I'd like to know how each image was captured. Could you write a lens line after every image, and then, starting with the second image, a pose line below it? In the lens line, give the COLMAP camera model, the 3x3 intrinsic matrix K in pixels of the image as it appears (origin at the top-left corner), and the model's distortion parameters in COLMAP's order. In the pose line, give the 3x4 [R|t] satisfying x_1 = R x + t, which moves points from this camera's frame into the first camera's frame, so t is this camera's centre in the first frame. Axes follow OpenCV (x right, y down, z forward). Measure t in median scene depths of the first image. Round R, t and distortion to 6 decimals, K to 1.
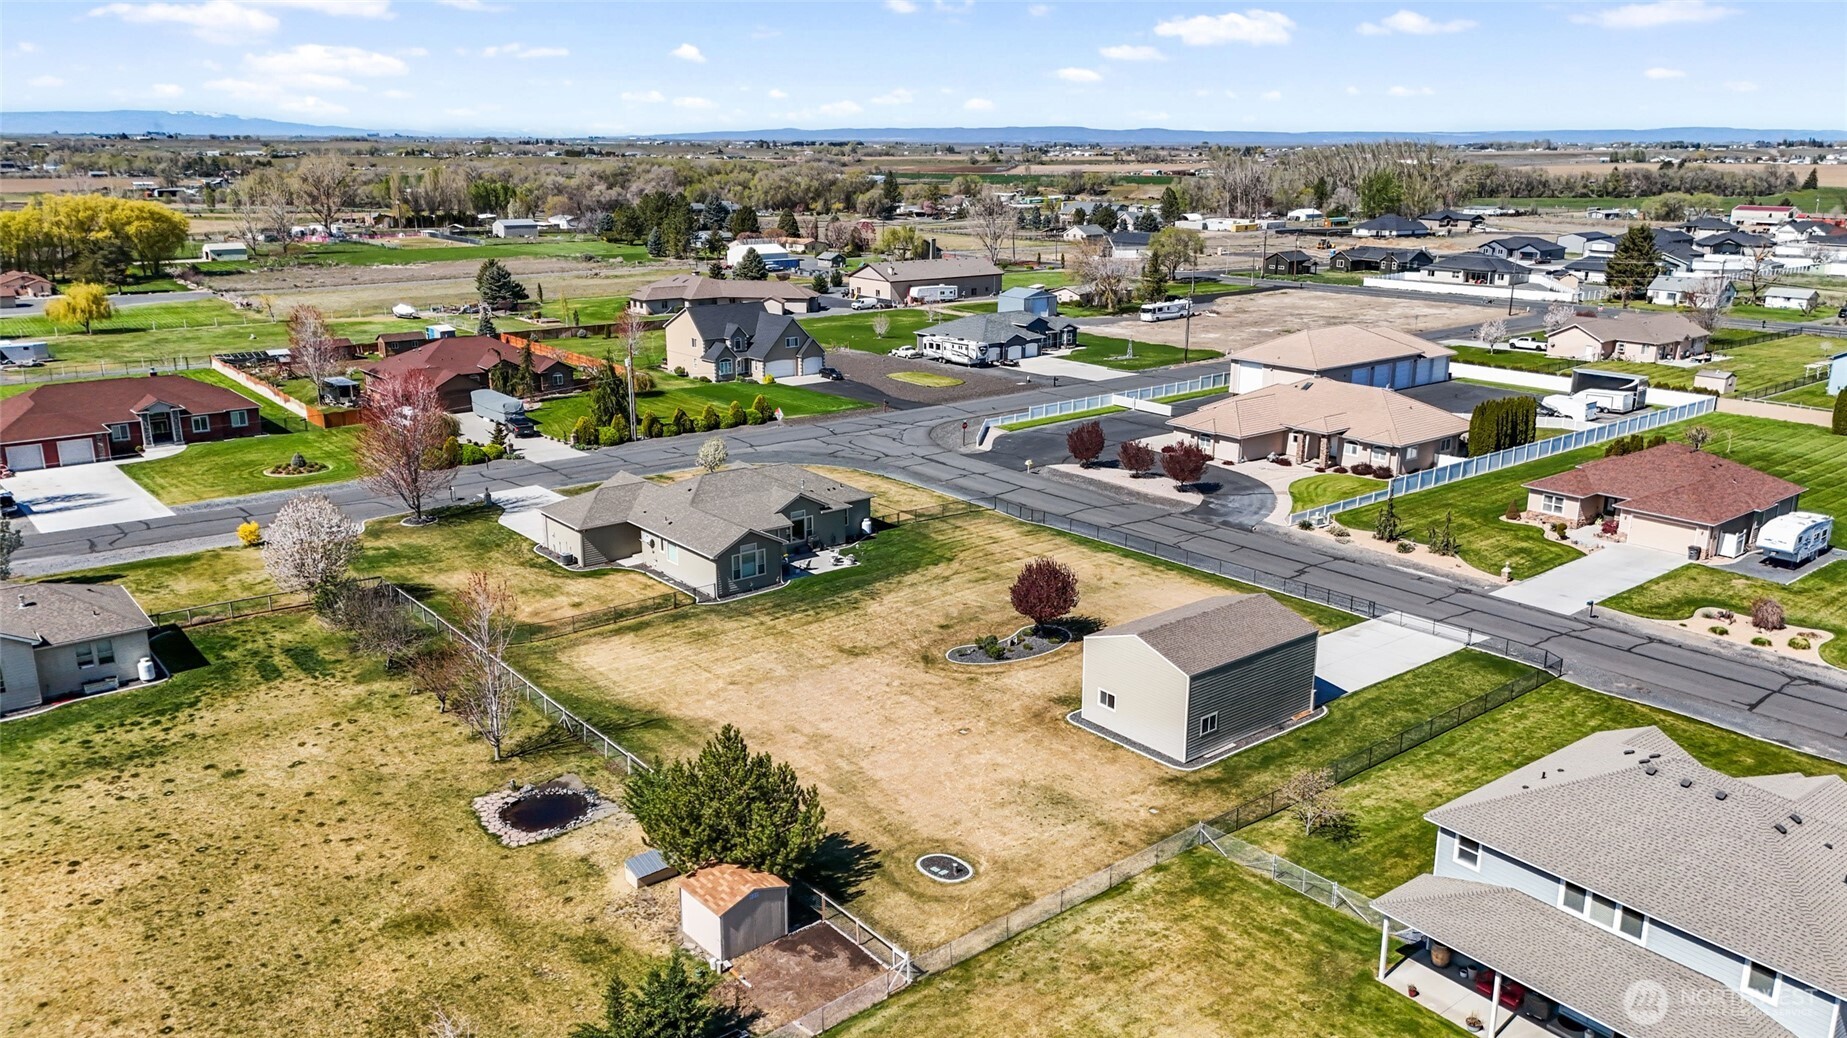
lens RADIAL K [[1354.9, 0, 923.5], [0, 1354.9, 519.0], [0, 0, 1]] dist [0.077519, -0.077081]
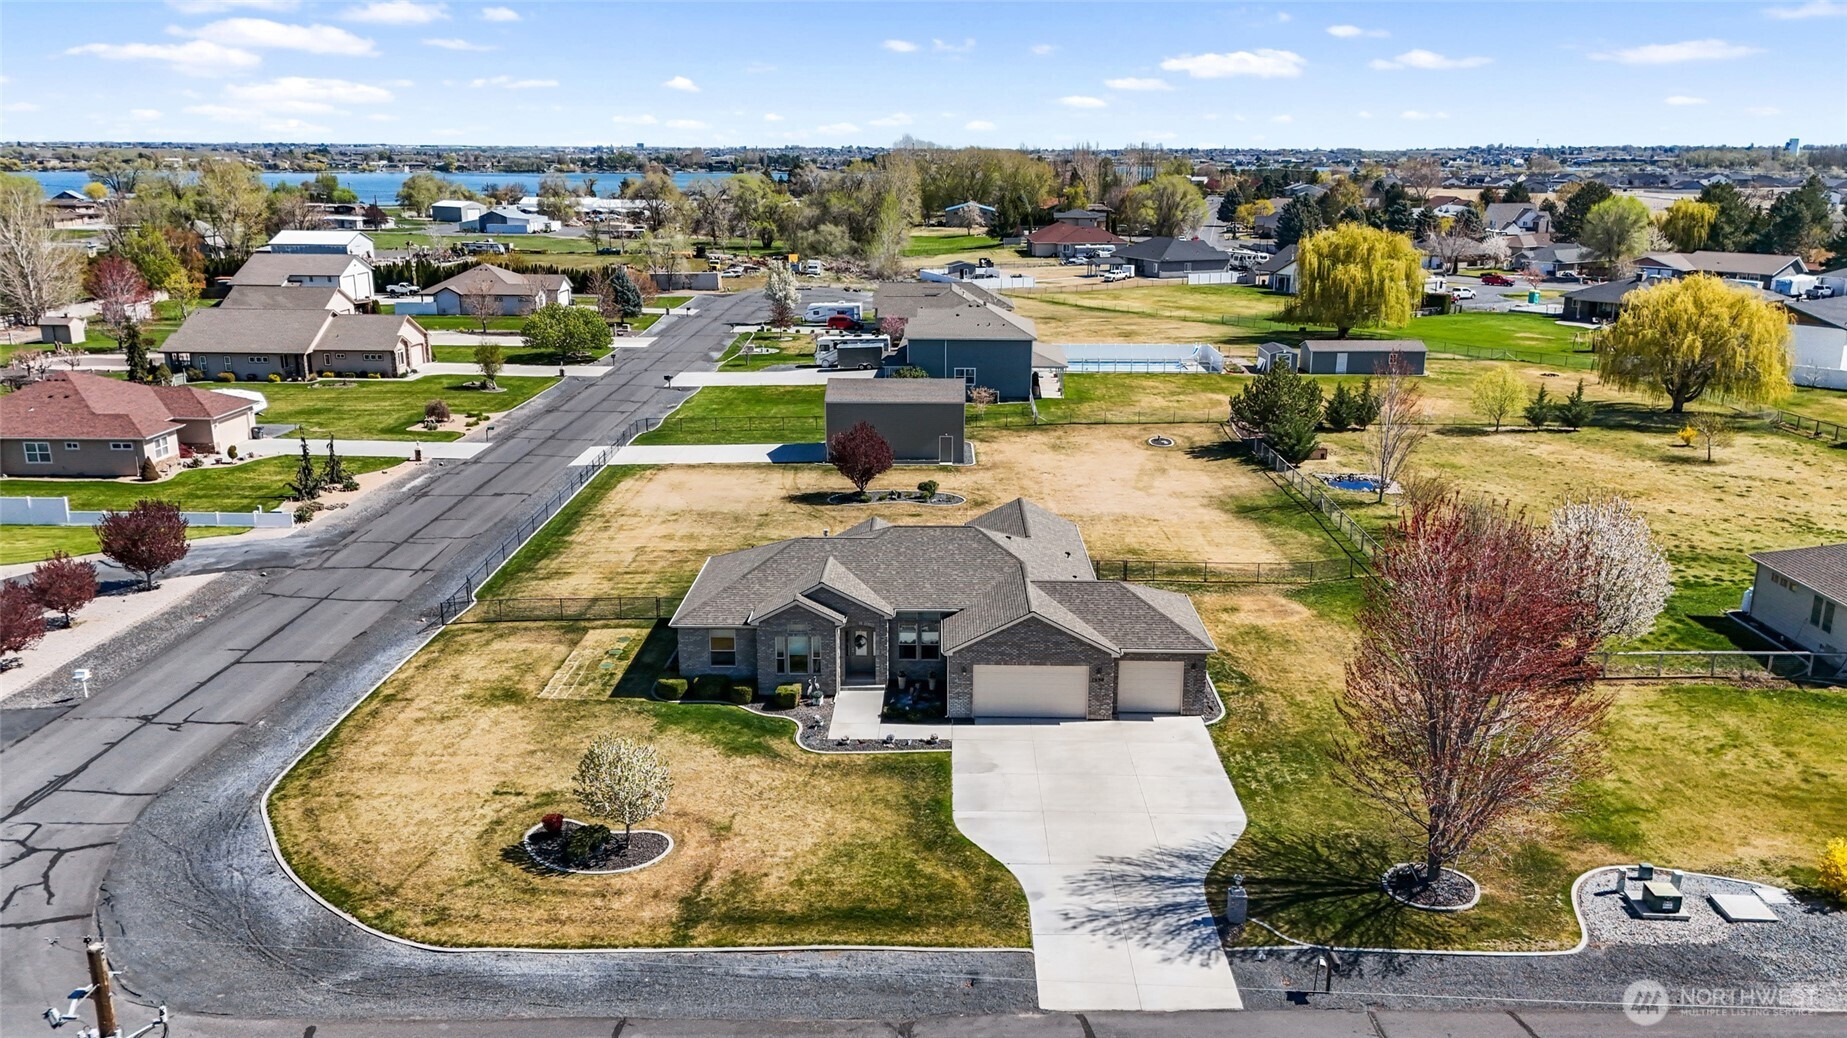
lens RADIAL K [[1354.9, 0, 923.5], [0, 1354.9, 519.0], [0, 0, 1]] dist [0.077519, -0.077081]
pose [[-0.764914, -0.170480, 0.621163, -0.575837], [0.166484, 0.879248, 0.446324, -0.342675], [-0.622246, 0.444813, -0.644167, 1.544069]]
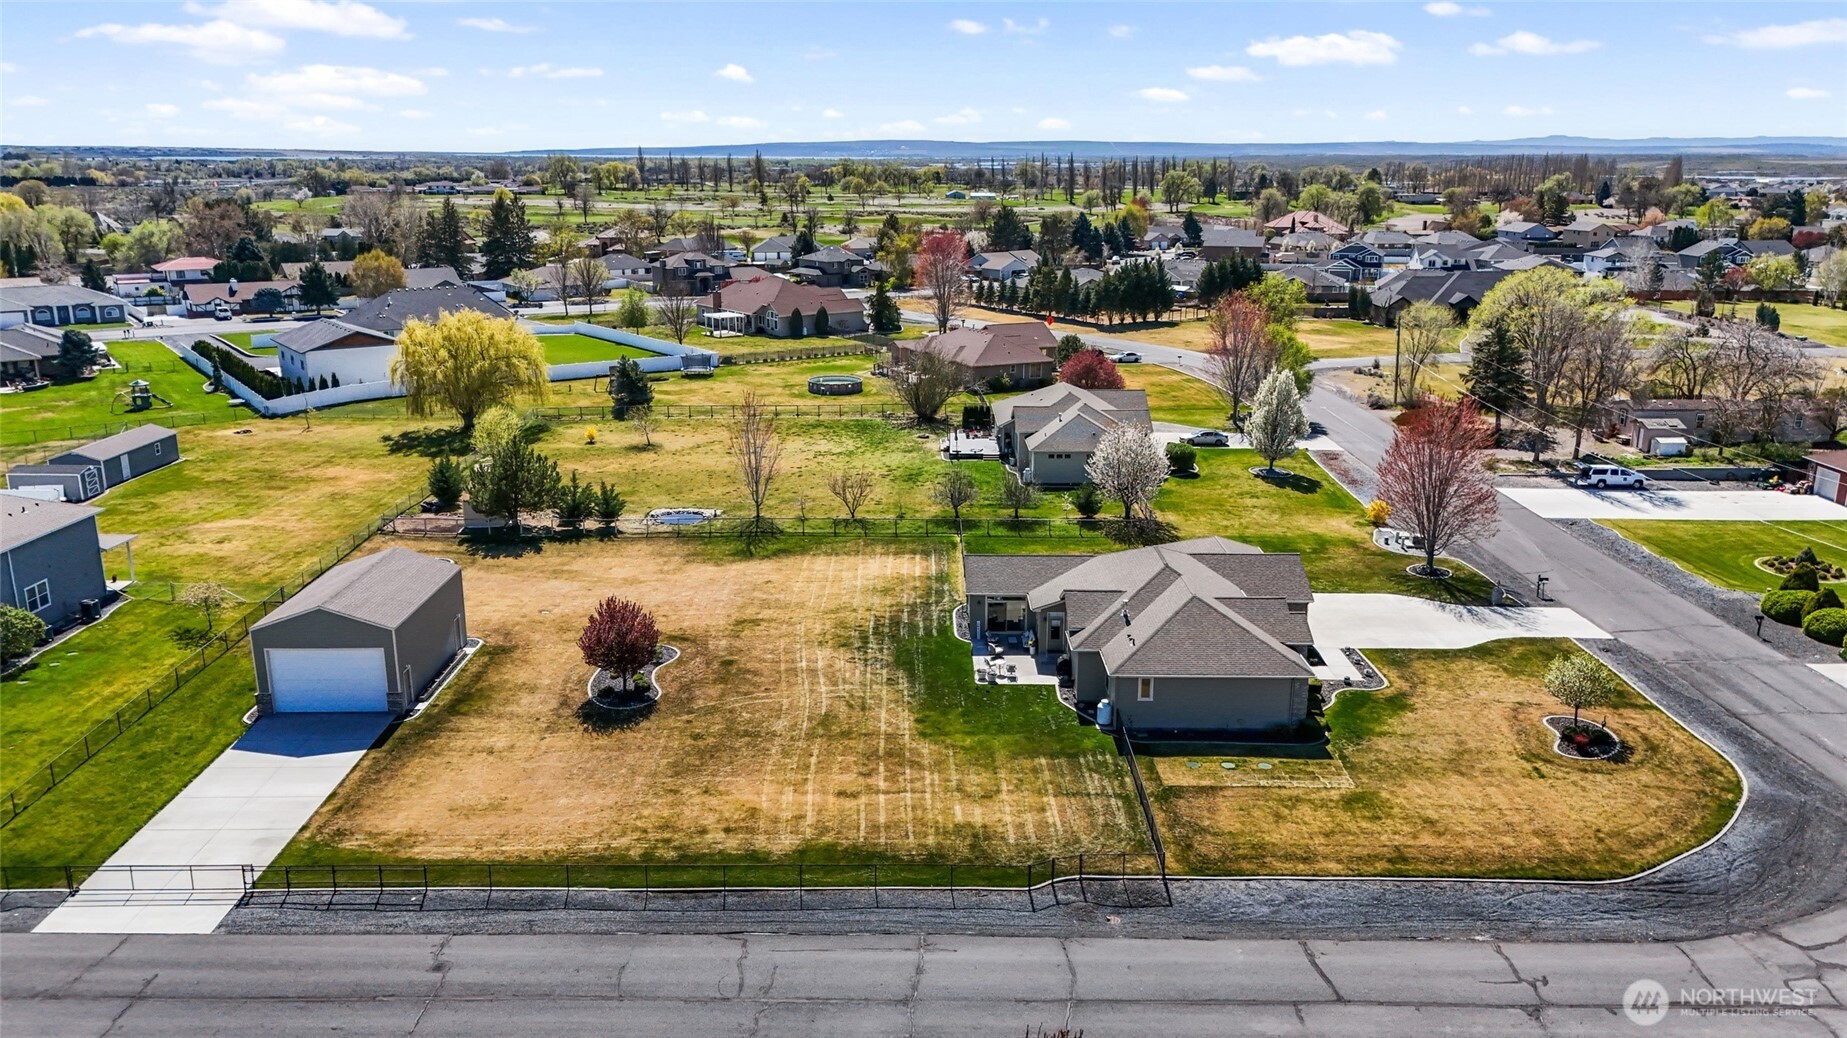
lens RADIAL K [[1354.9, 0, 923.5], [0, 1354.9, 519.0], [0, 0, 1]] dist [0.077519, -0.077081]
pose [[-0.628343, 0.197770, -0.752377, 0.546408], [-0.209374, 0.888466, 0.408400, -0.367207], [0.749231, 0.414143, -0.516854, 1.420994]]
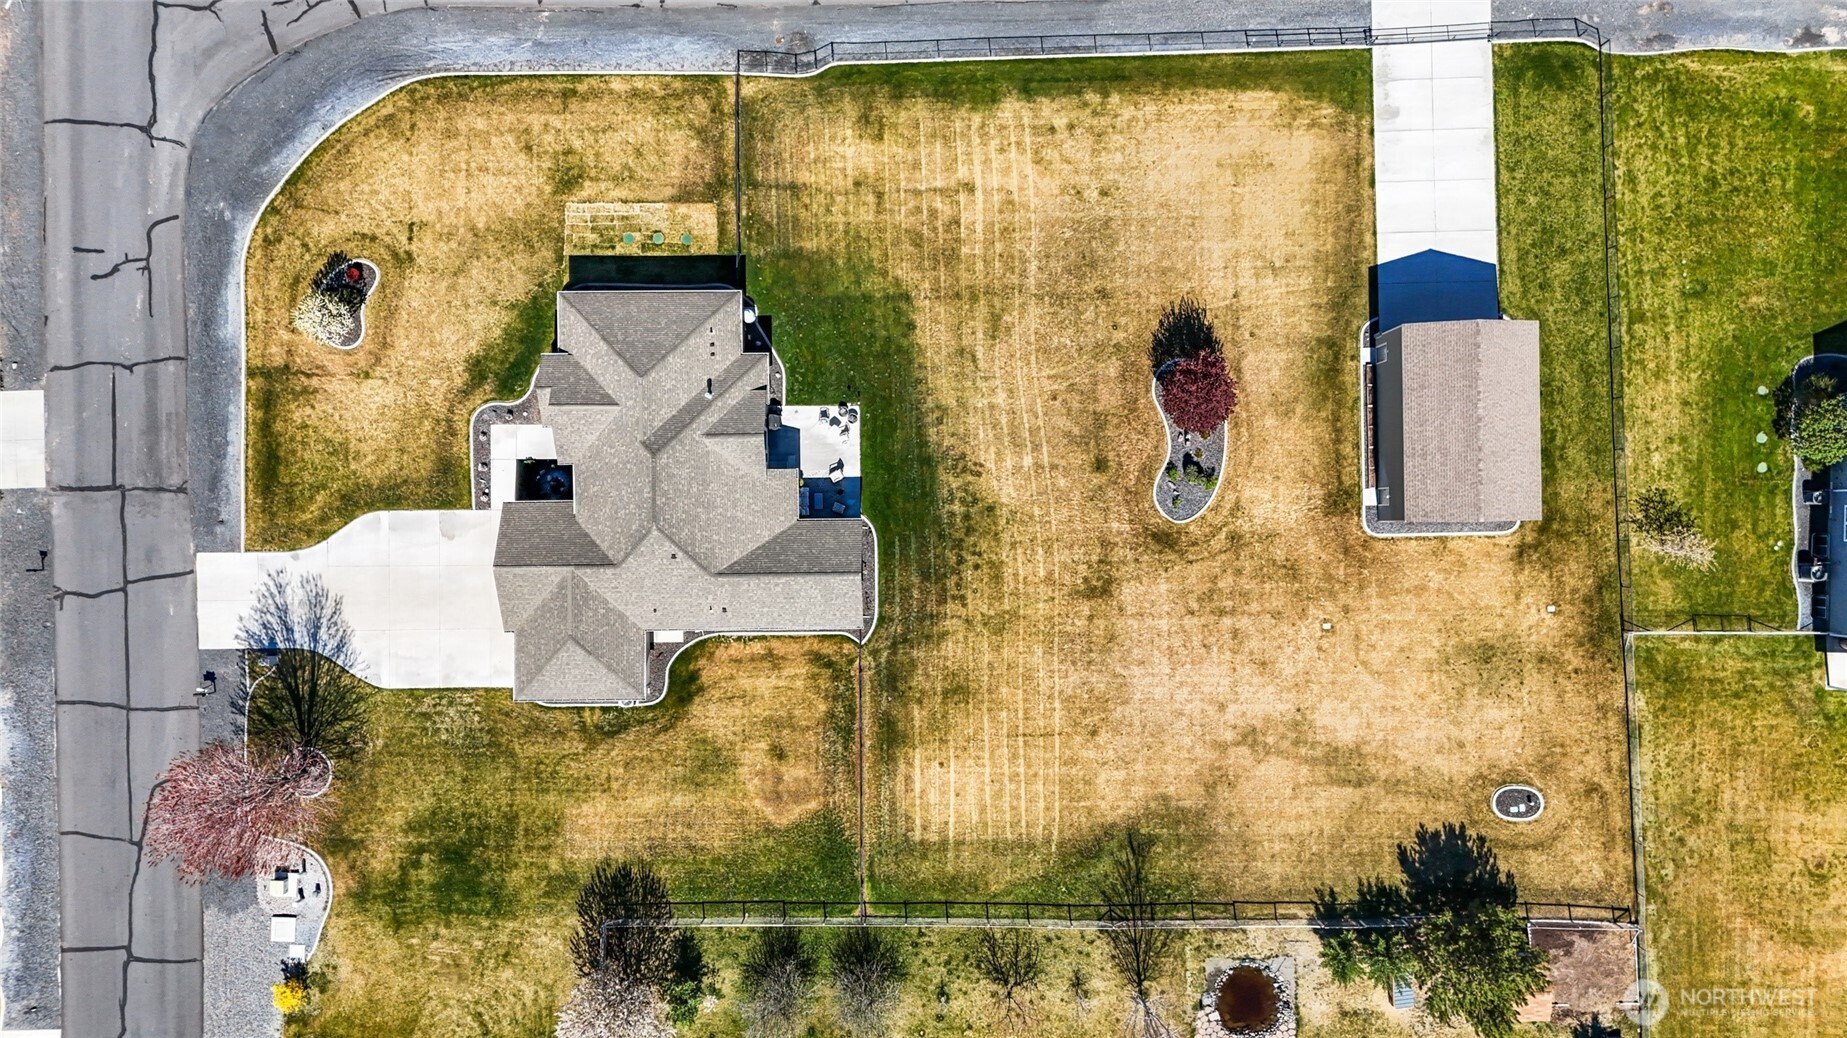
lens RADIAL K [[1354.9, 0, 923.5], [0, 1354.9, 519.0], [0, 0, 1]] dist [0.077519, -0.077081]
pose [[0.623252, -0.781947, -0.010735, -0.071288], [0.229208, 0.169531, 0.958500, -0.751276], [-0.747677, -0.599848, 0.284889, 0.761442]]
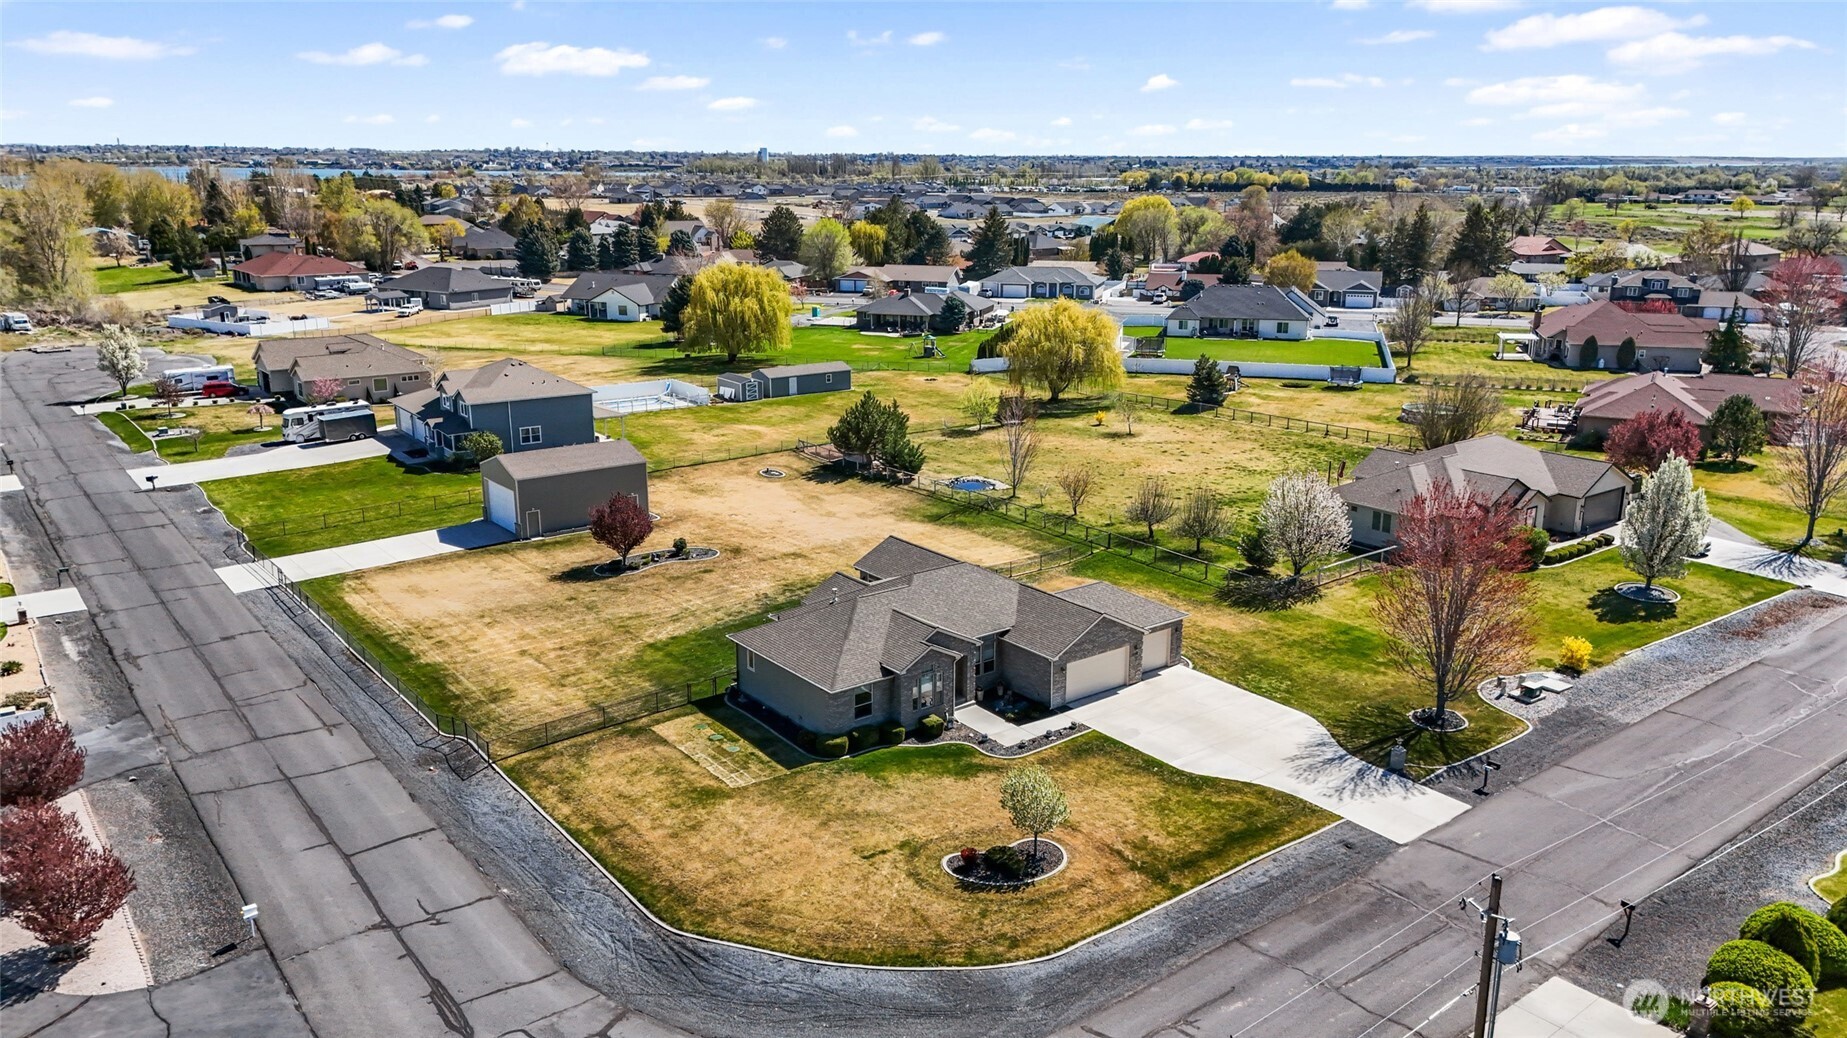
lens RADIAL K [[1354.9, 0, 923.5], [0, 1354.9, 519.0], [0, 0, 1]] dist [0.077519, -0.077081]
pose [[-0.999585, -0.013069, 0.025672, -0.174863], [0.001616, 0.864329, 0.502924, -0.473369], [-0.028762, 0.502757, -0.863949, 1.798443]]
